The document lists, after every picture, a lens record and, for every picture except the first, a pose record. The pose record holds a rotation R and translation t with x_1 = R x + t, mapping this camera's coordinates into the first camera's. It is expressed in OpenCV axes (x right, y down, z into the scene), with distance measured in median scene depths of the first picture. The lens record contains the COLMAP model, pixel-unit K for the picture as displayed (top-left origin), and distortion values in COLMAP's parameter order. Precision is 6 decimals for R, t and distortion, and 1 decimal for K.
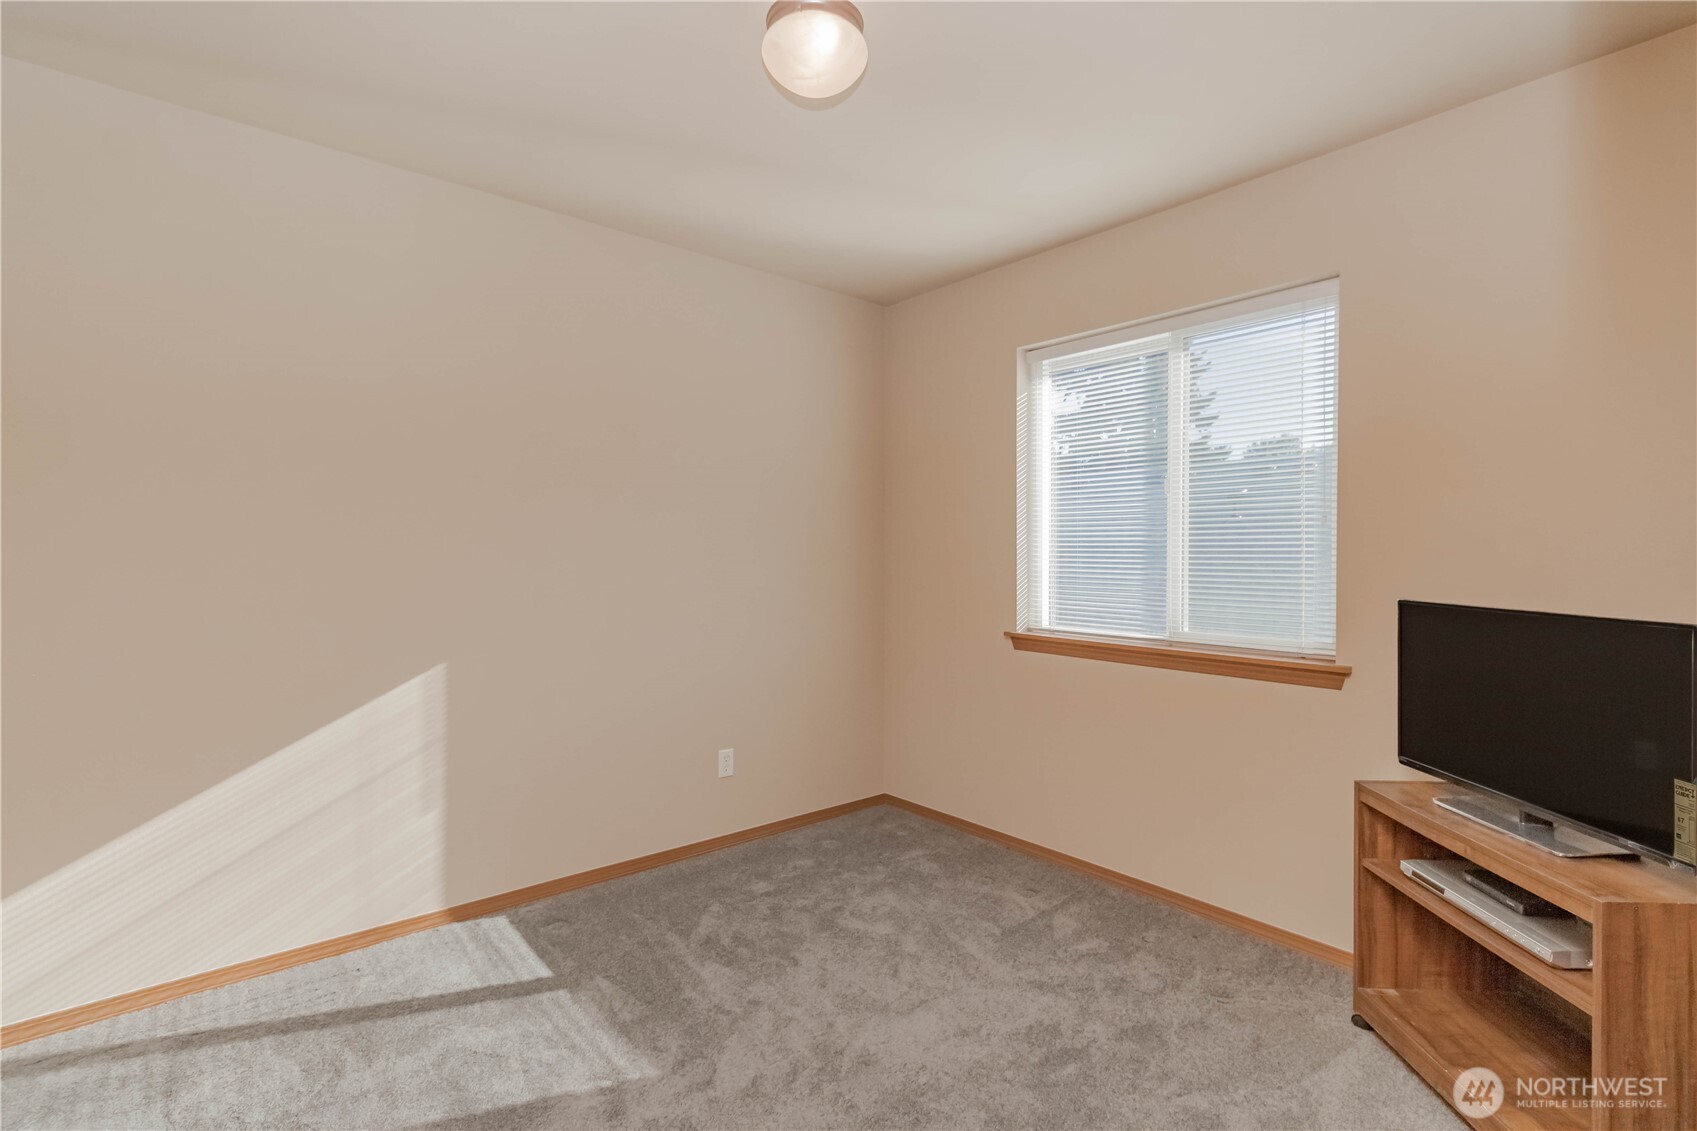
lens RADIAL K [[795.7, 0, 848.5], [0, 795.7, 565.5], [0, 0, 1]] dist [-0.004838, -0.000684]
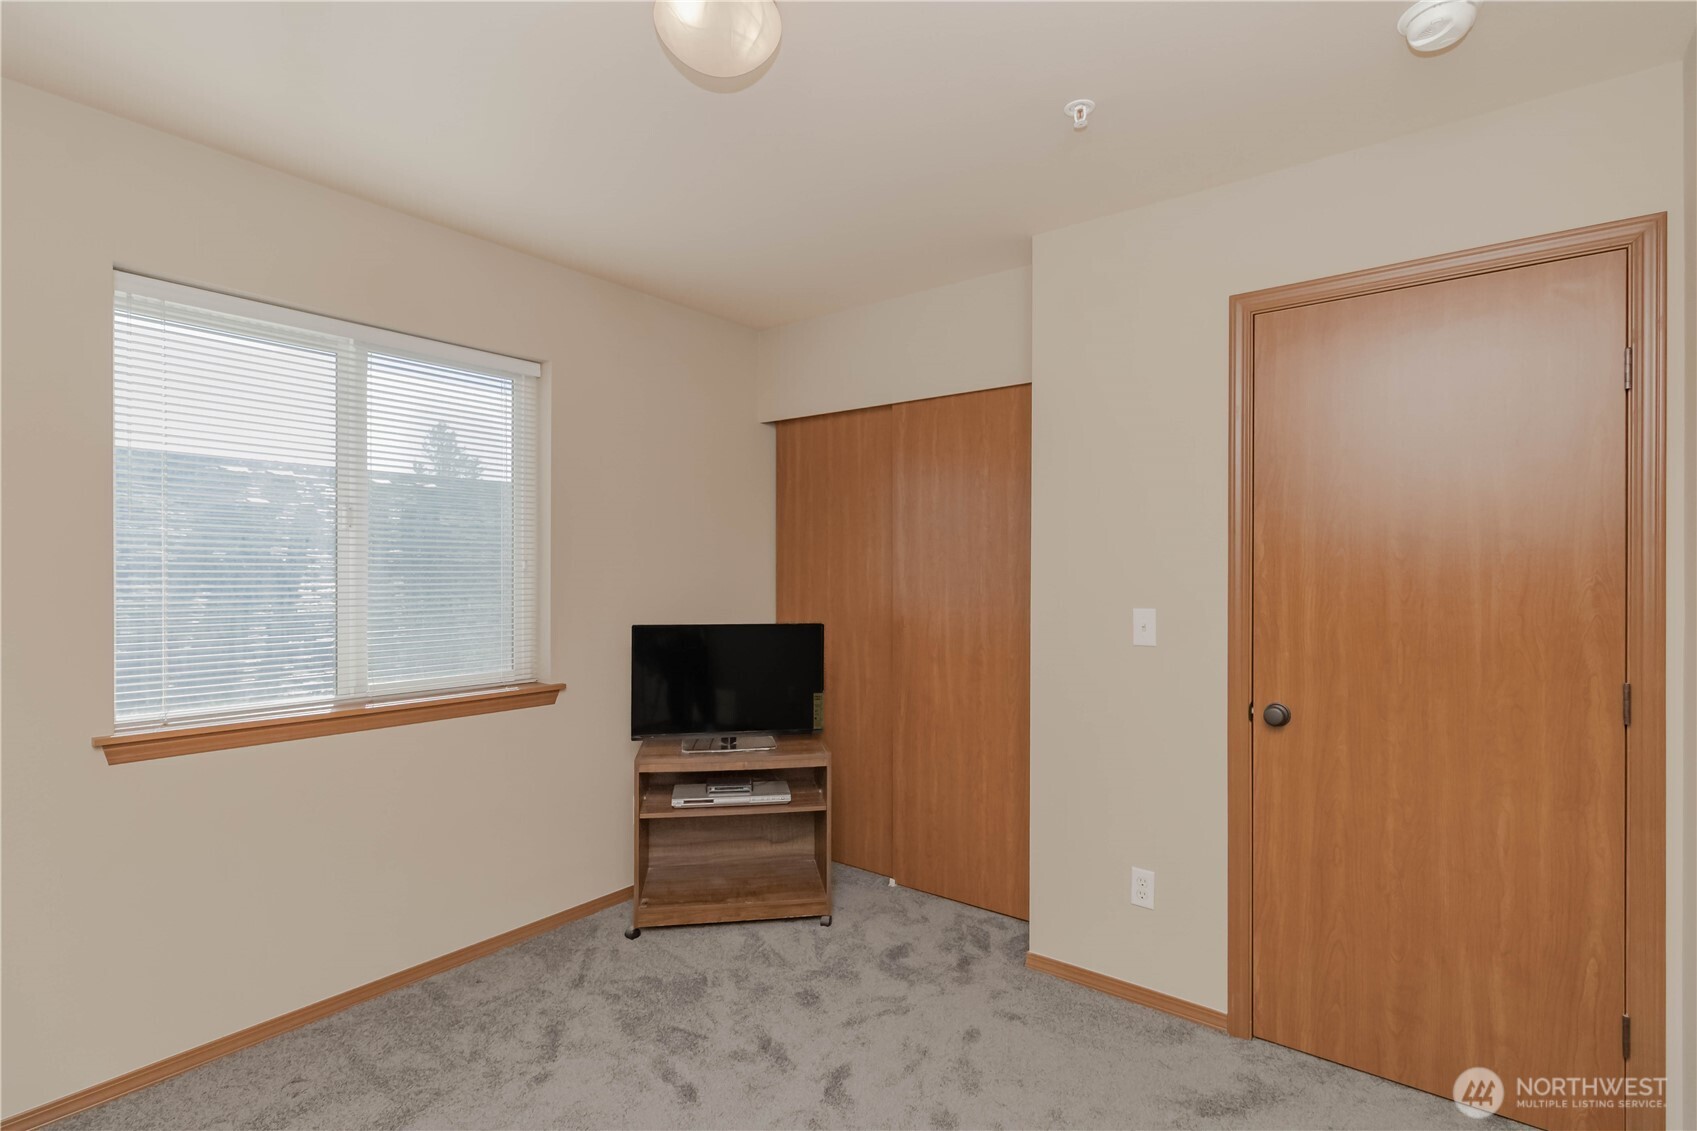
lens RADIAL K [[795.7, 0, 848.5], [0, 795.7, 565.5], [0, 0, 1]] dist [-0.004838, -0.000684]
pose [[-0.232953, 0.009828, 0.972438, -0.695757], [0.017783, 0.999825, -0.005845, -0.042695], [-0.972325, 0.015932, -0.233087, 0.840366]]
